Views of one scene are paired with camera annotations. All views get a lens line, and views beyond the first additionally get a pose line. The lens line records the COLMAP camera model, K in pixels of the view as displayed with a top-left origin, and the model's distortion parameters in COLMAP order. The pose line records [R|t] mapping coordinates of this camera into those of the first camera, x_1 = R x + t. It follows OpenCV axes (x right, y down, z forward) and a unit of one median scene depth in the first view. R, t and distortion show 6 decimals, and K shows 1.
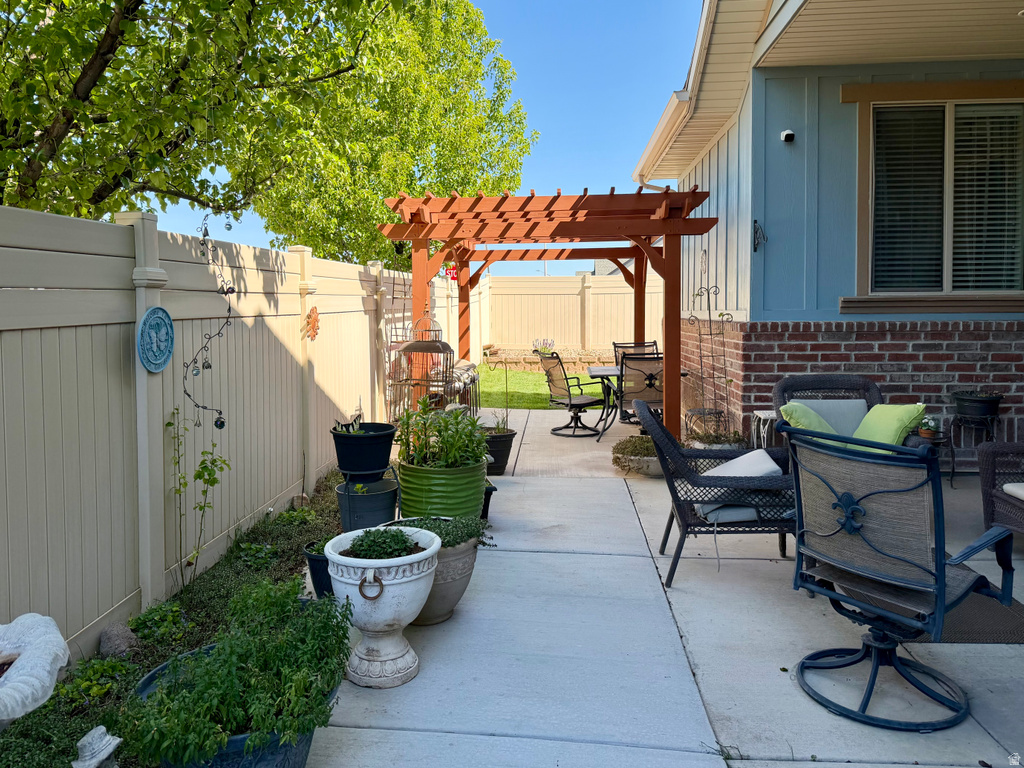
lens RADIAL K [[737.7, 0, 496.8], [0, 737.7, 339.9], [0, 0, 1]] dist [0.056174, -0.068630]
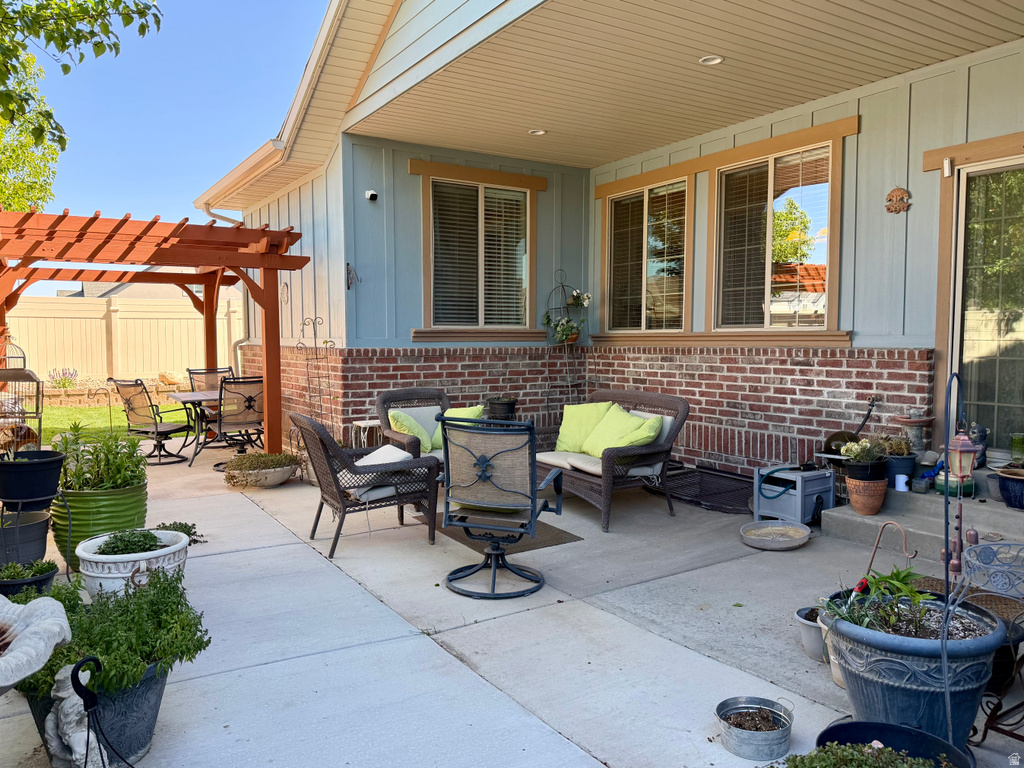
lens RADIAL K [[737.7, 0, 512.3], [0, 737.7, 389.3], [0, 0, 1]] dist [0.056174, -0.068630]
pose [[0.797018, -0.035192, 0.602929, -0.168402], [0.017560, 0.999229, 0.035110, 0.005034], [-0.603700, -0.017396, 0.797022, -0.112036]]
